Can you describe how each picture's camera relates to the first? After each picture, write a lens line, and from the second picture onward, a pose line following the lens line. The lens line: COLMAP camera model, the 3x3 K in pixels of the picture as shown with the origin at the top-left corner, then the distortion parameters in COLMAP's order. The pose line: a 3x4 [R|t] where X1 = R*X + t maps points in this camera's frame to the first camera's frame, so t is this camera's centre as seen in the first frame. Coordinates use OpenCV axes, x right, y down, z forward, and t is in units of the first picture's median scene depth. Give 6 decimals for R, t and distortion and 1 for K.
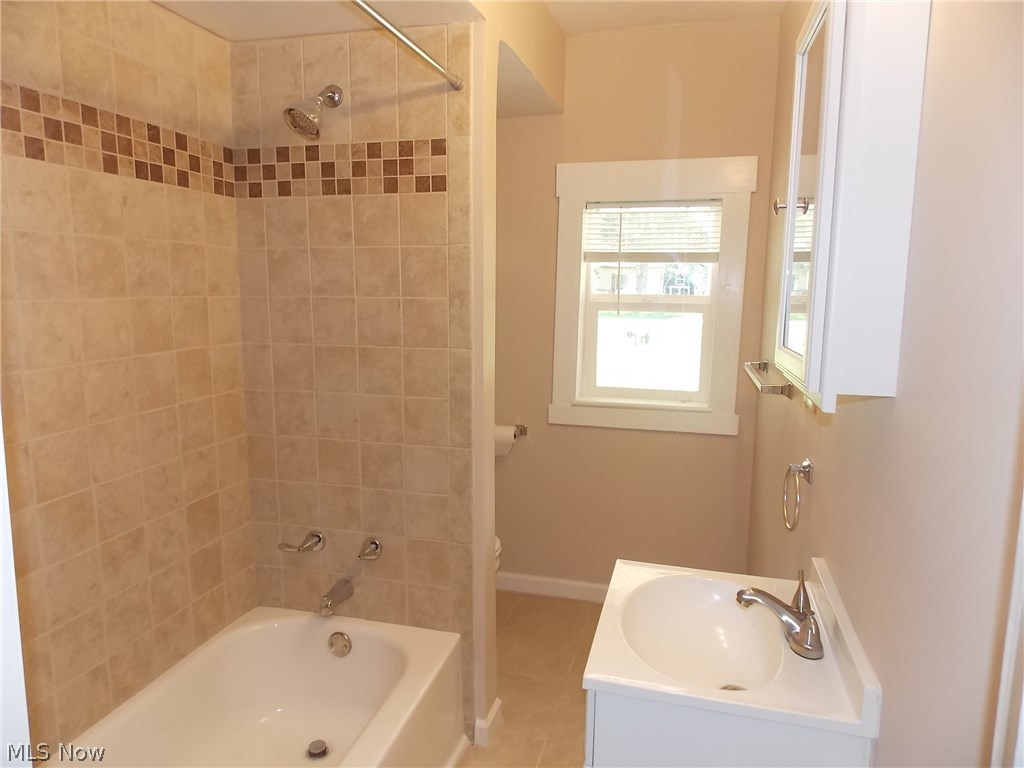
lens RADIAL K [[672.5, 0, 512.0], [0, 672.5, 384.0], [0, 0, 1]] dist [-0.000580, -0.000859]
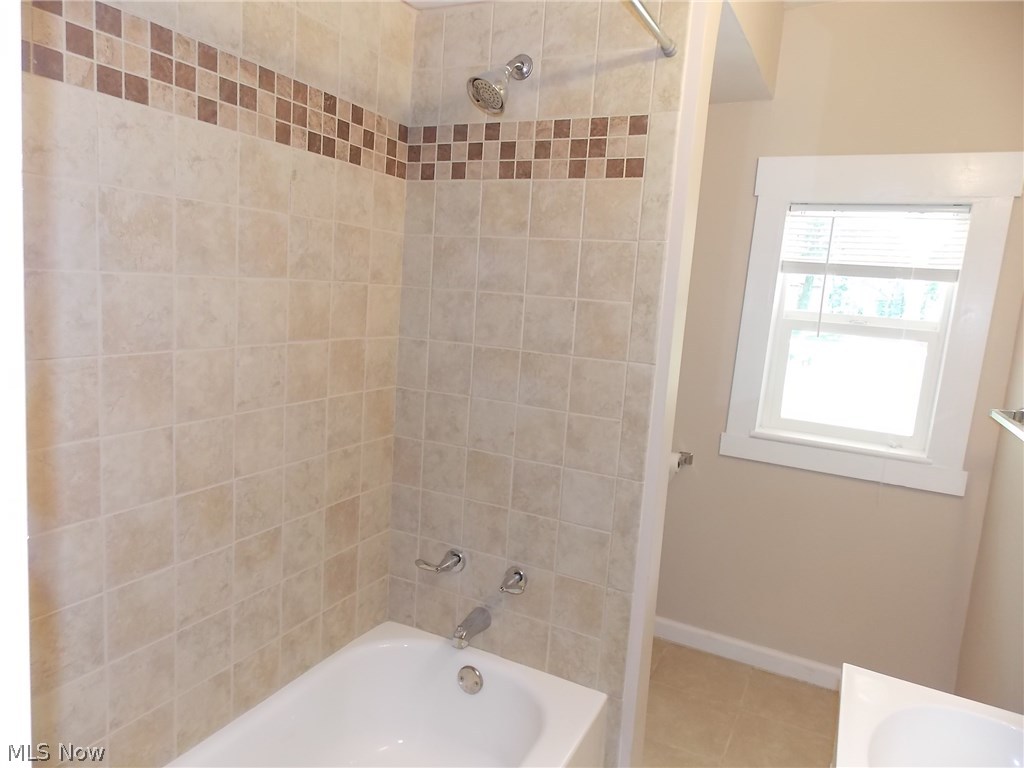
lens RADIAL K [[672.5, 0, 512.0], [0, 672.5, 384.0], [0, 0, 1]] dist [-0.000580, -0.000859]
pose [[0.974967, 0.090240, -0.203213, -0.061227], [-0.092086, 0.995751, 0.000373, -0.012234], [0.202383, 0.018349, 0.979134, 0.139646]]
